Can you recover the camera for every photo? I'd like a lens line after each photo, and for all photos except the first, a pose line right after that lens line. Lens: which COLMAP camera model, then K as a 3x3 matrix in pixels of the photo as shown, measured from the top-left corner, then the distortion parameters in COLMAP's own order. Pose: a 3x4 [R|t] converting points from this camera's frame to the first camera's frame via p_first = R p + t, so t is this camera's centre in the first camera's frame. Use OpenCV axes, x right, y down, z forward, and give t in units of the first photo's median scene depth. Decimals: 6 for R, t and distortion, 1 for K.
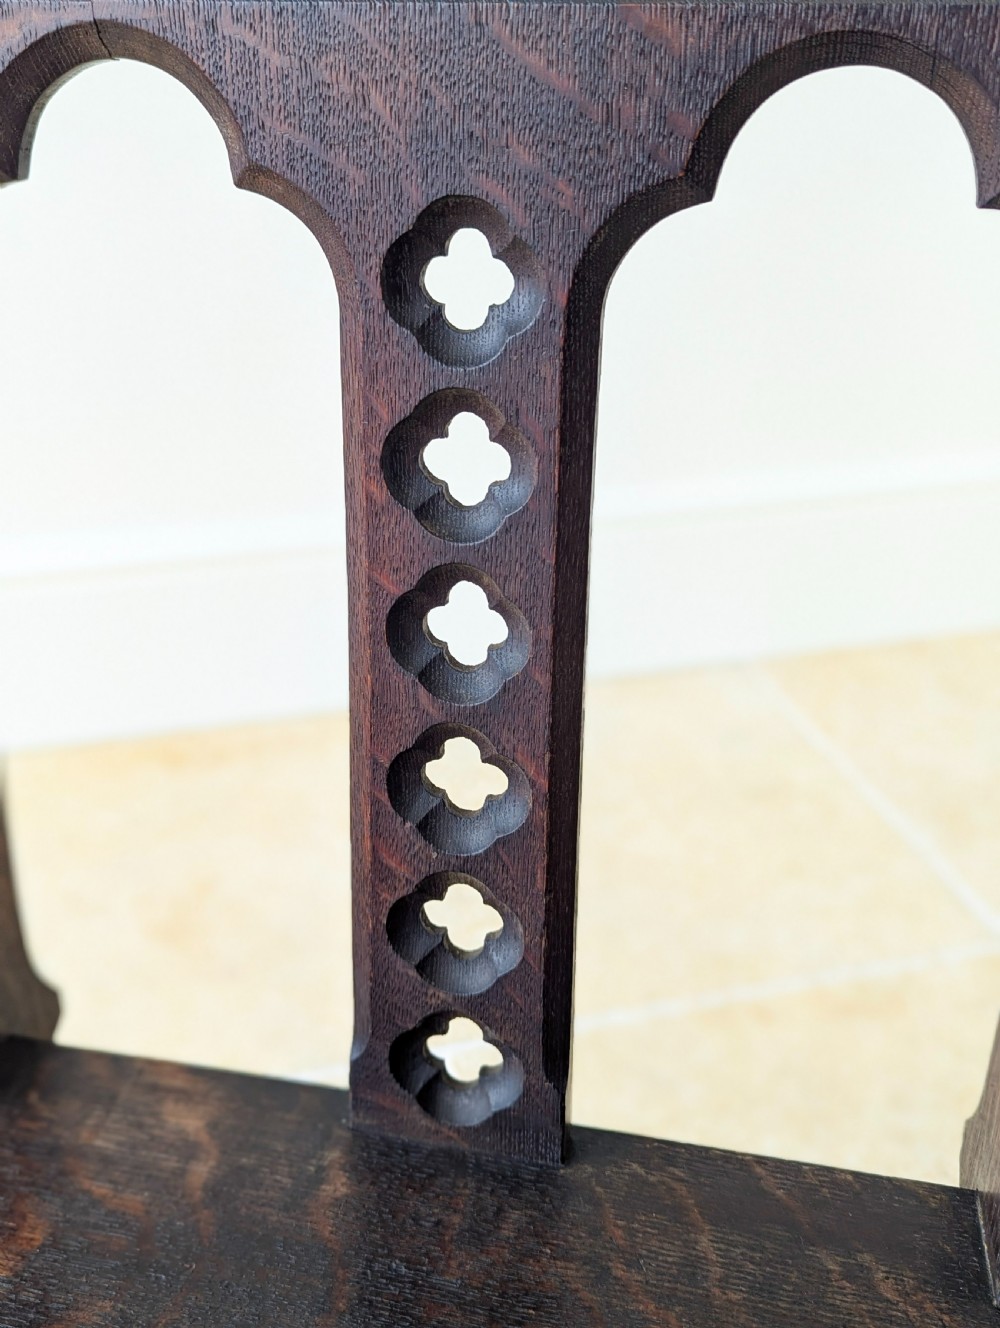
lens RADIAL K [[1474.8, 0, 494.3], [0, 1474.8, 659.7], [0, 0, 1]] dist [0.047065, 0.000000]
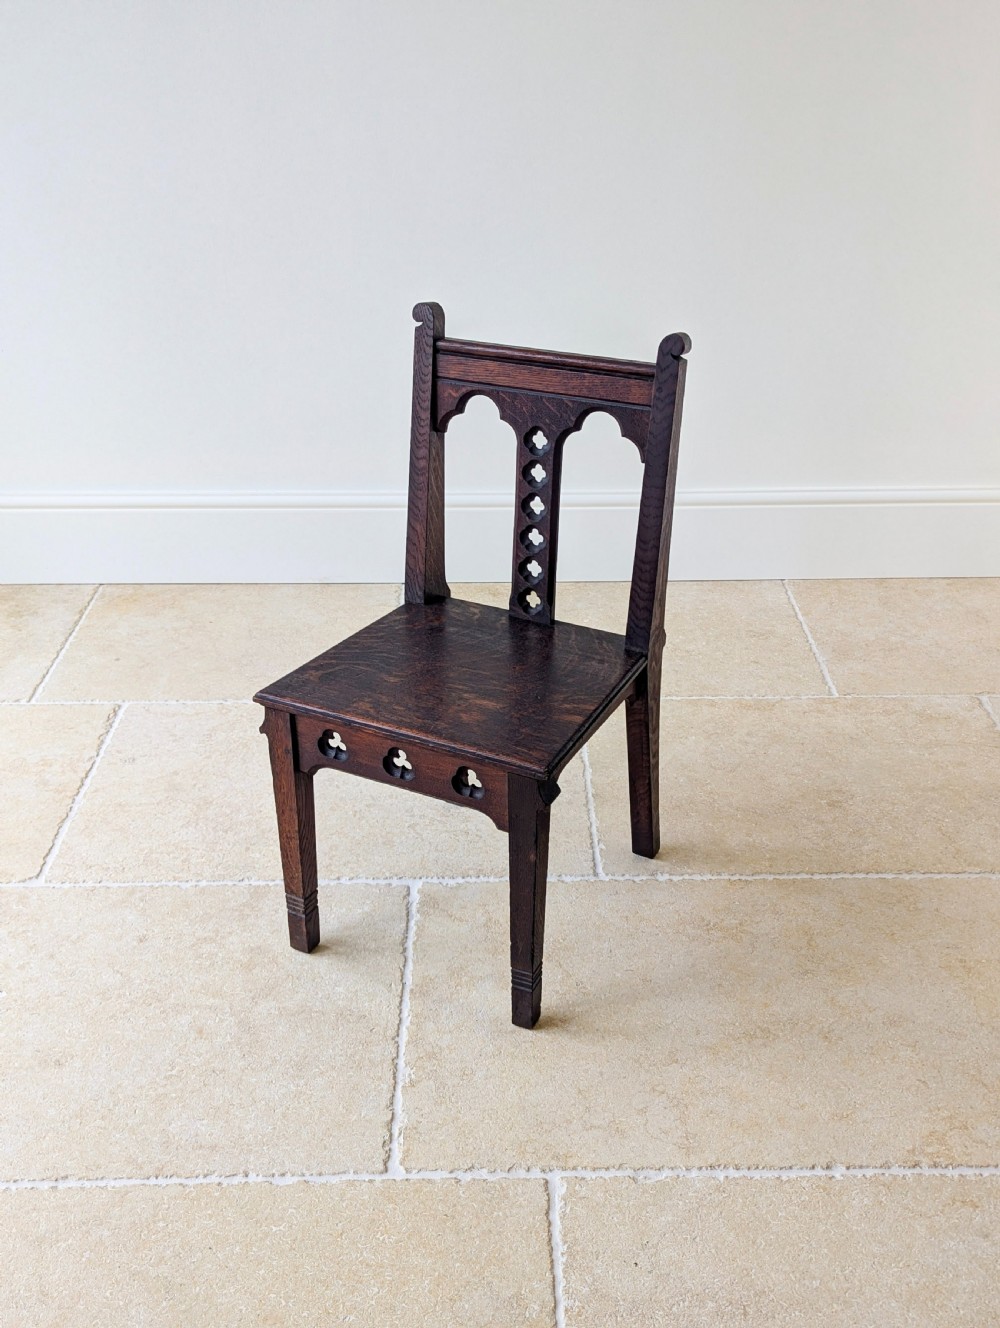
lens RADIAL K [[1474.8, 0, 484.0], [0, 1474.8, 658.0], [0, 0, 1]] dist [0.047065, 0.000000]
pose [[0.963361, 0.111488, -0.243940, 1.078949], [-0.109564, 0.993747, 0.021484, 0.400653], [0.244810, 0.006030, 0.969552, -3.875630]]
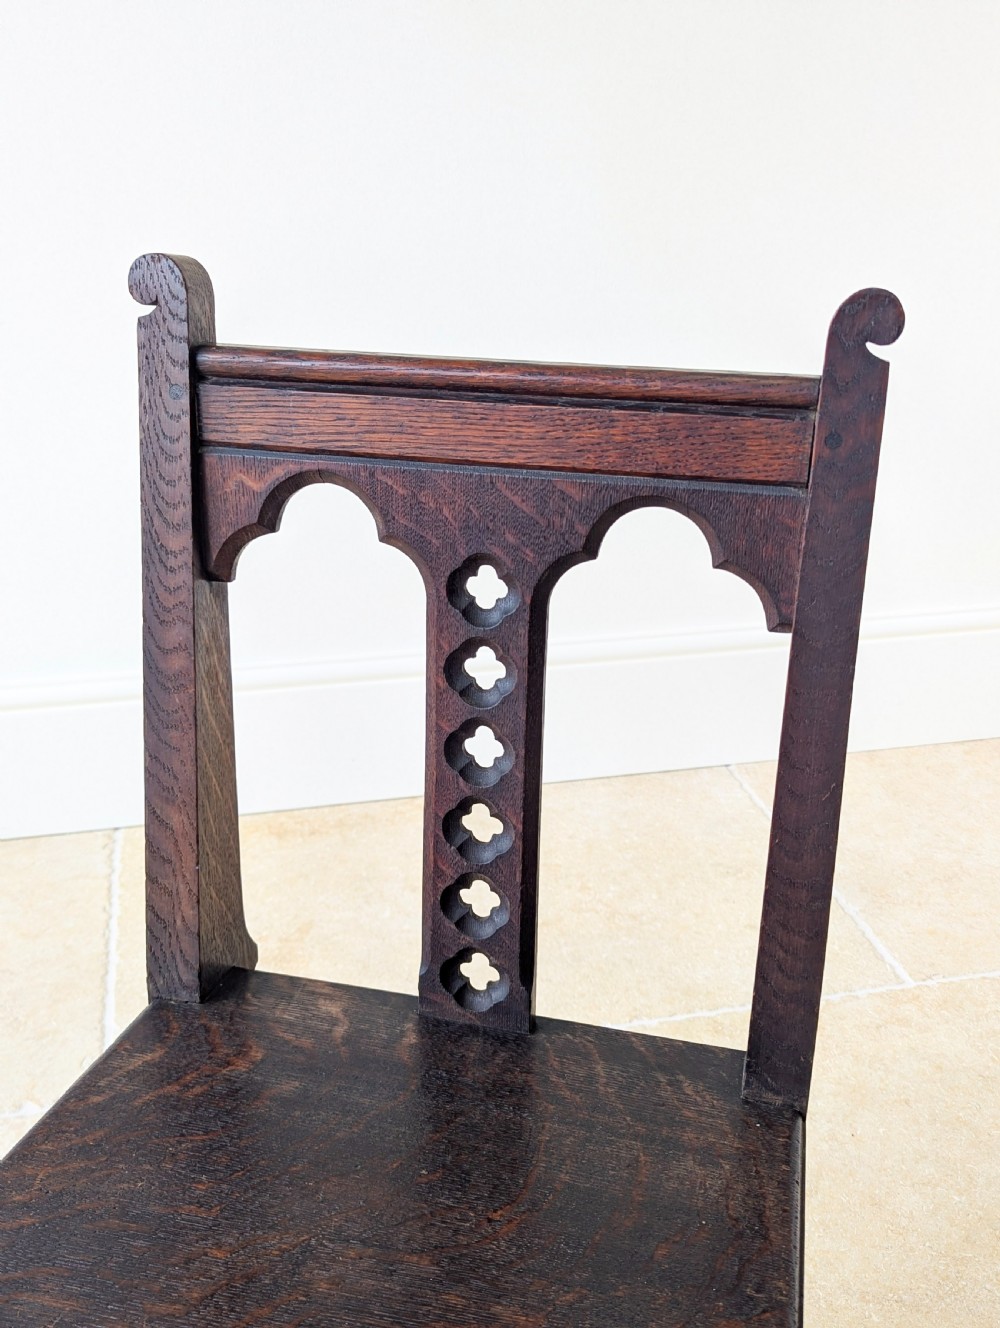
lens RADIAL K [[1492.7, 0, 510.3], [0, 1492.7, 648.9], [0, 0, 1]] dist [0.097182, 0.000000]
pose [[0.999343, 0.020024, -0.030203, 0.076003], [-0.022221, 0.996992, -0.074251, -0.006934], [0.028626, 0.074873, 0.996782, -1.038500]]
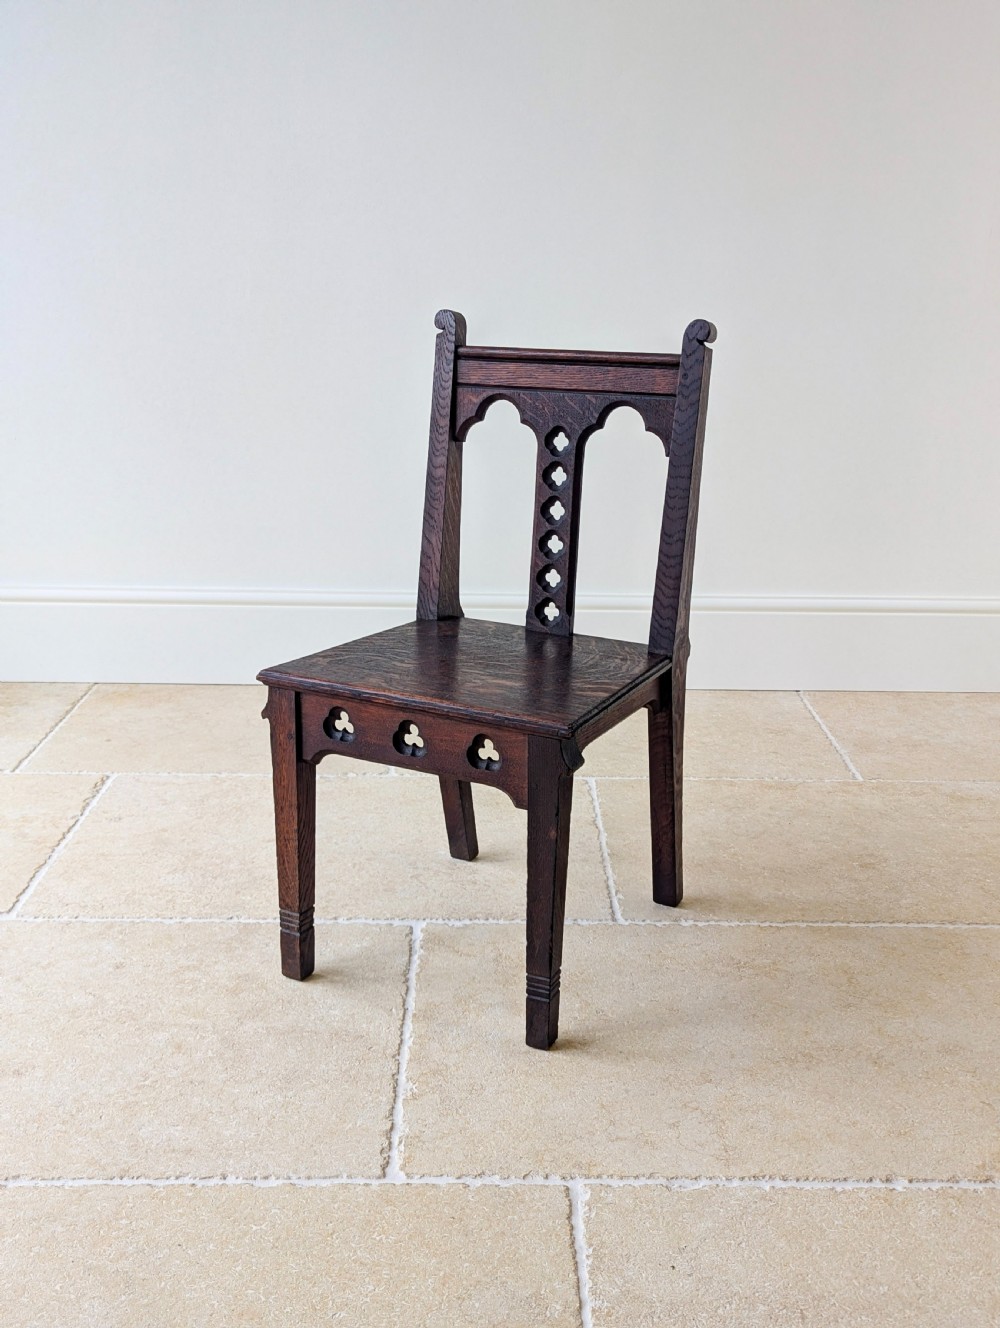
lens RADIAL K [[1474.8, 0, 489.9], [0, 1474.8, 644.6], [0, 0, 1]] dist [0.047065, 0.000000]
pose [[0.964051, 0.080108, -0.253355, 1.029519], [-0.127786, 0.975749, -0.177720, 1.292647], [0.232975, 0.203706, 0.950908, -3.572982]]
